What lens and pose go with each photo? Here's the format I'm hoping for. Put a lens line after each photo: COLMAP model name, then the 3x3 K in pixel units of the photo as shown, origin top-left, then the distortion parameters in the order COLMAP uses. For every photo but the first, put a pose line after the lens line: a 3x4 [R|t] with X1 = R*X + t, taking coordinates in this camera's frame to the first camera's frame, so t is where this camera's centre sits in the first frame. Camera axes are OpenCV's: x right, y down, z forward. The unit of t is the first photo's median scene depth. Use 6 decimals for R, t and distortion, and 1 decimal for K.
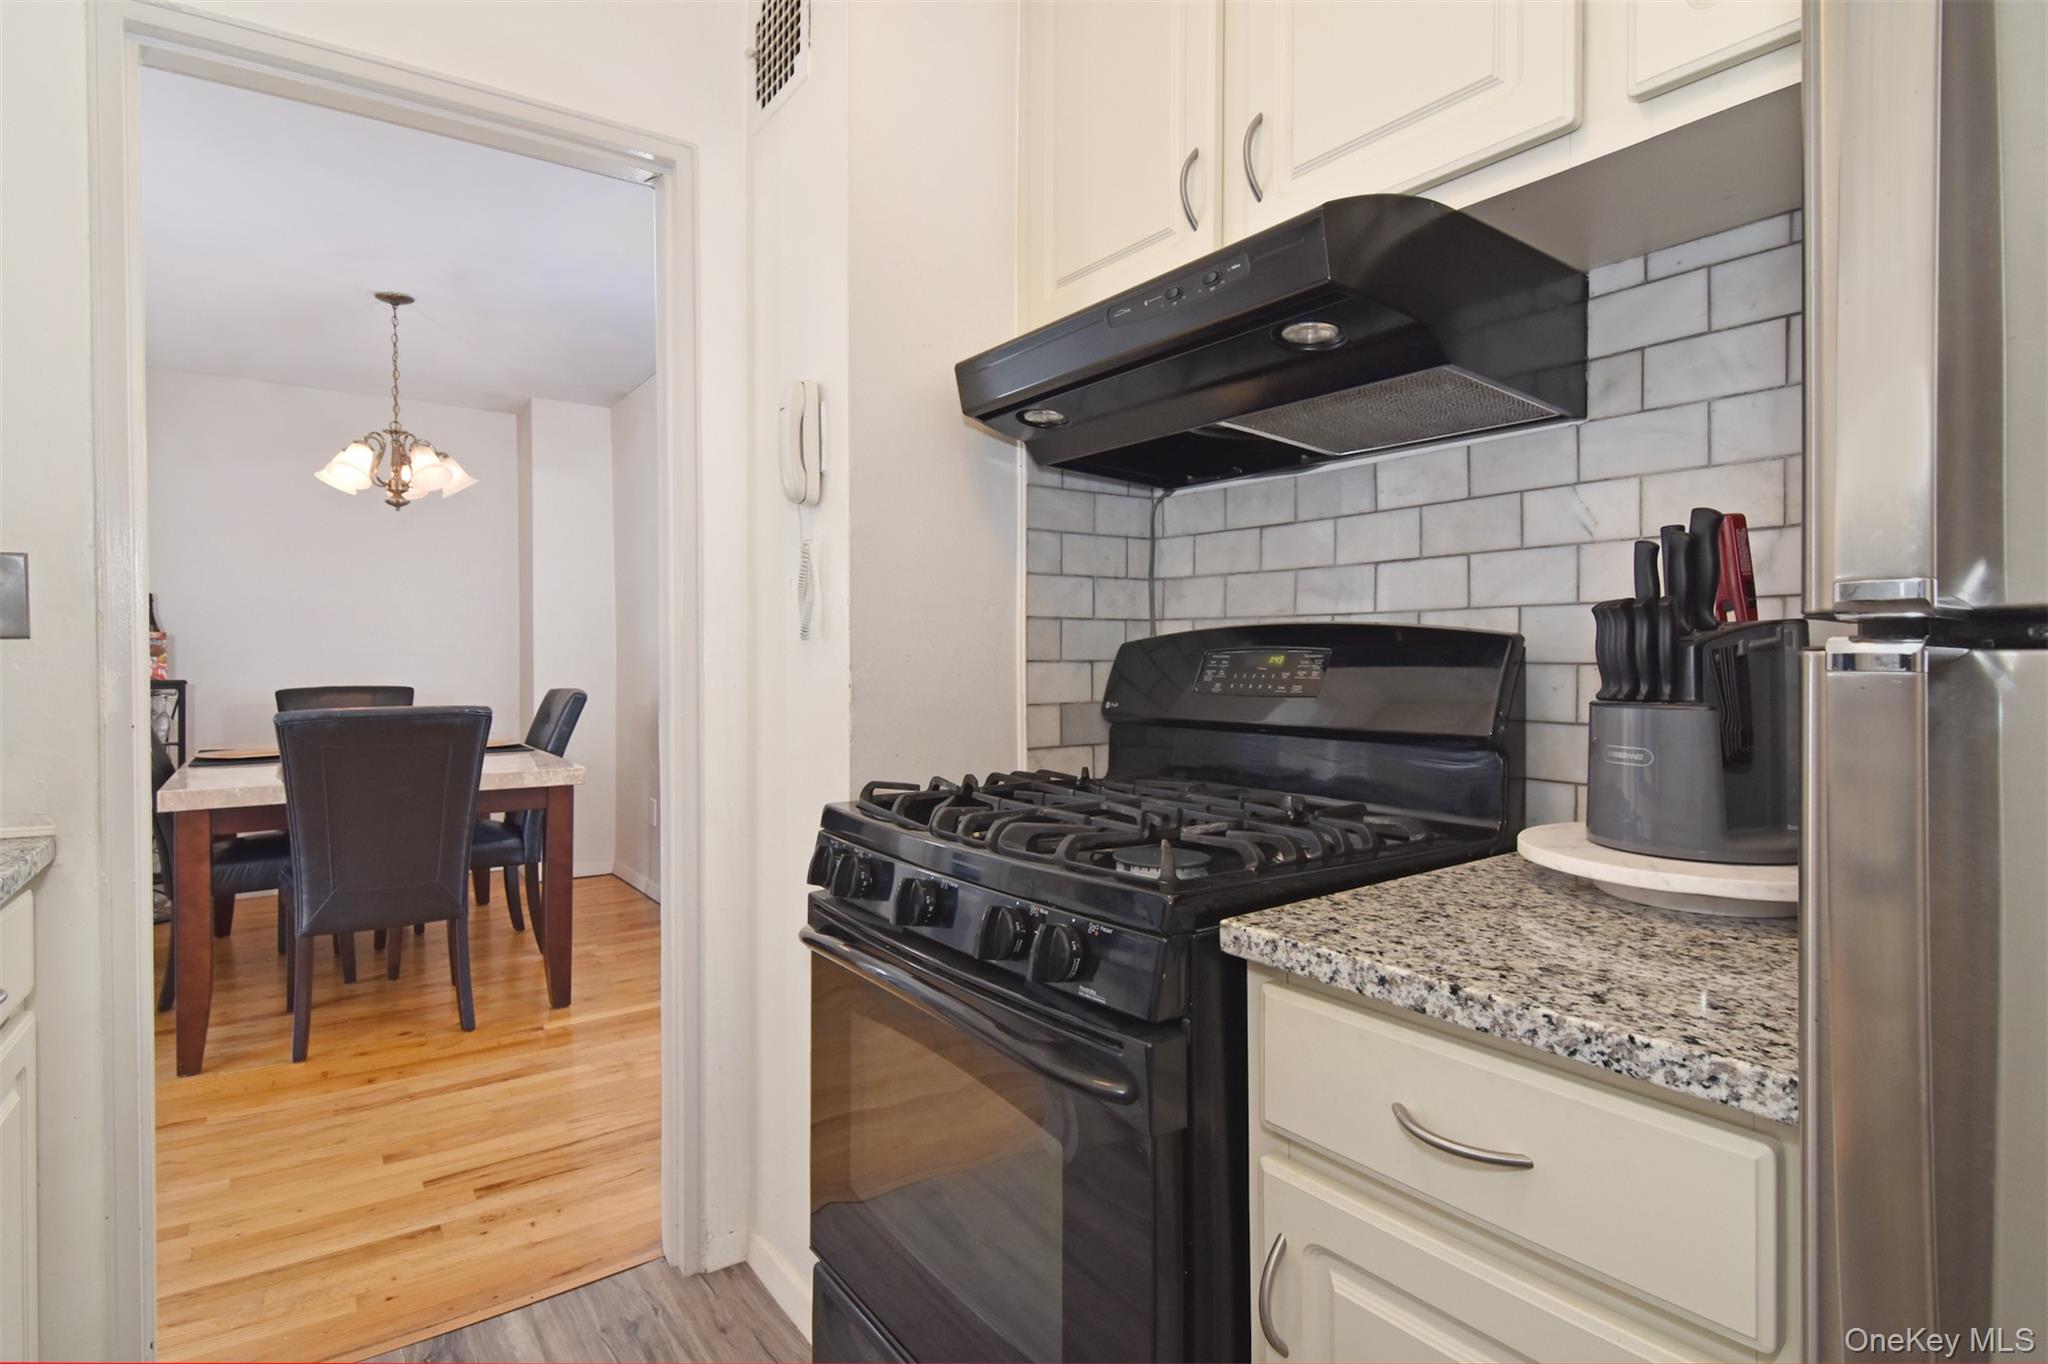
lens RADIAL K [[999.1, 0, 1012.0], [0, 999.1, 672.8], [0, 0, 1]] dist [0.002511, -0.012011]
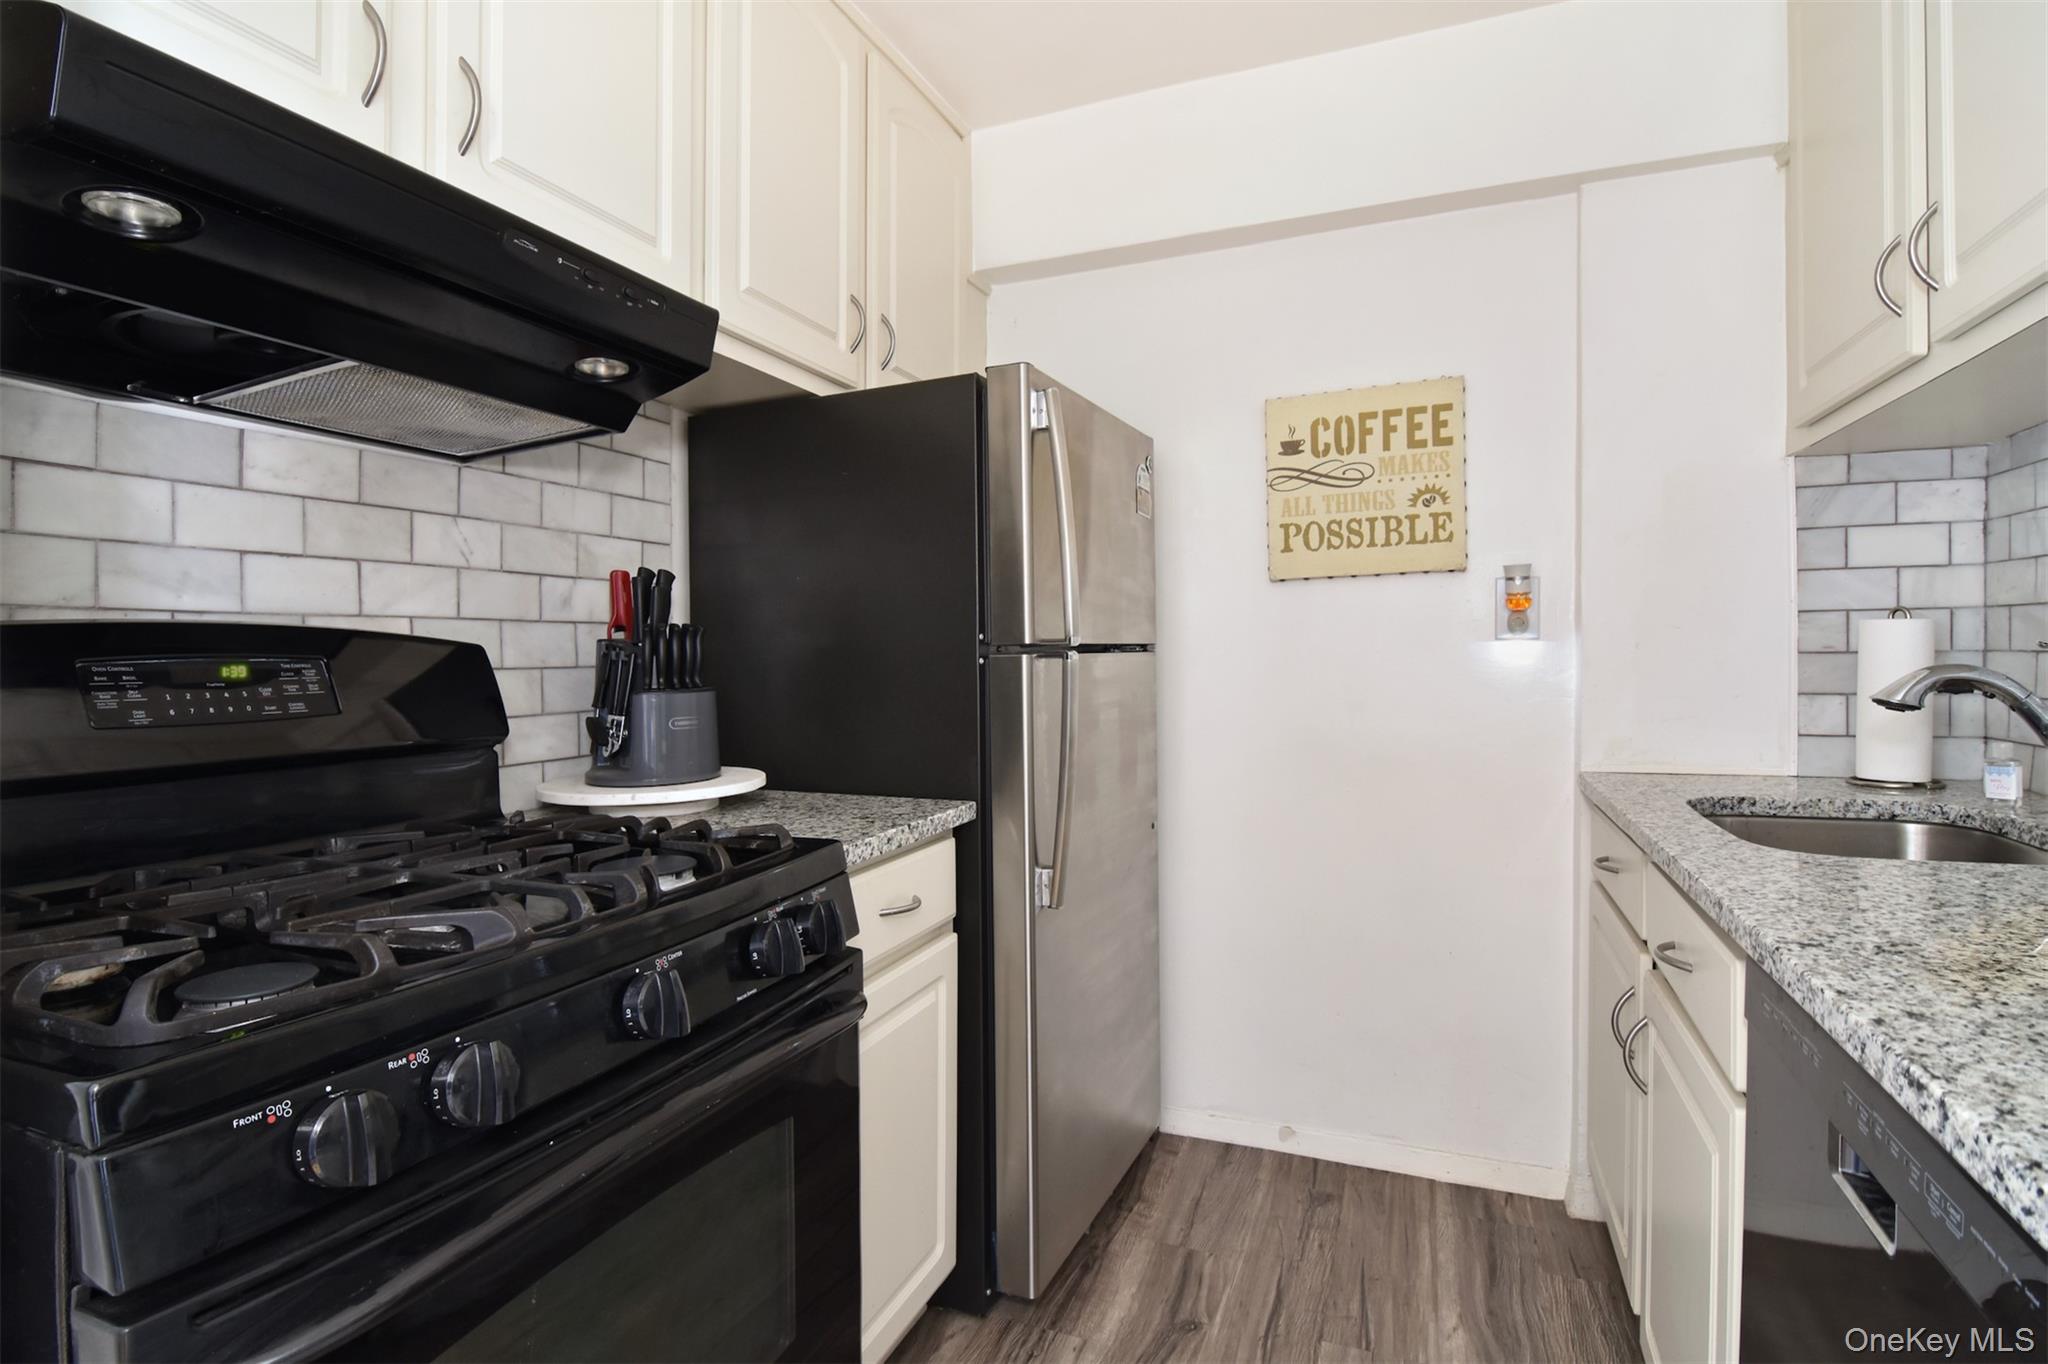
lens RADIAL K [[999.1, 0, 1040.5], [0, 999.1, 652.7], [0, 0, 1]] dist [0.002511, -0.012011]
pose [[-0.539488, 0.006400, 0.841969, -0.789954], [0.024912, 0.999655, 0.008364, -0.022192], [-0.841625, 0.025488, -0.539461, 1.063066]]
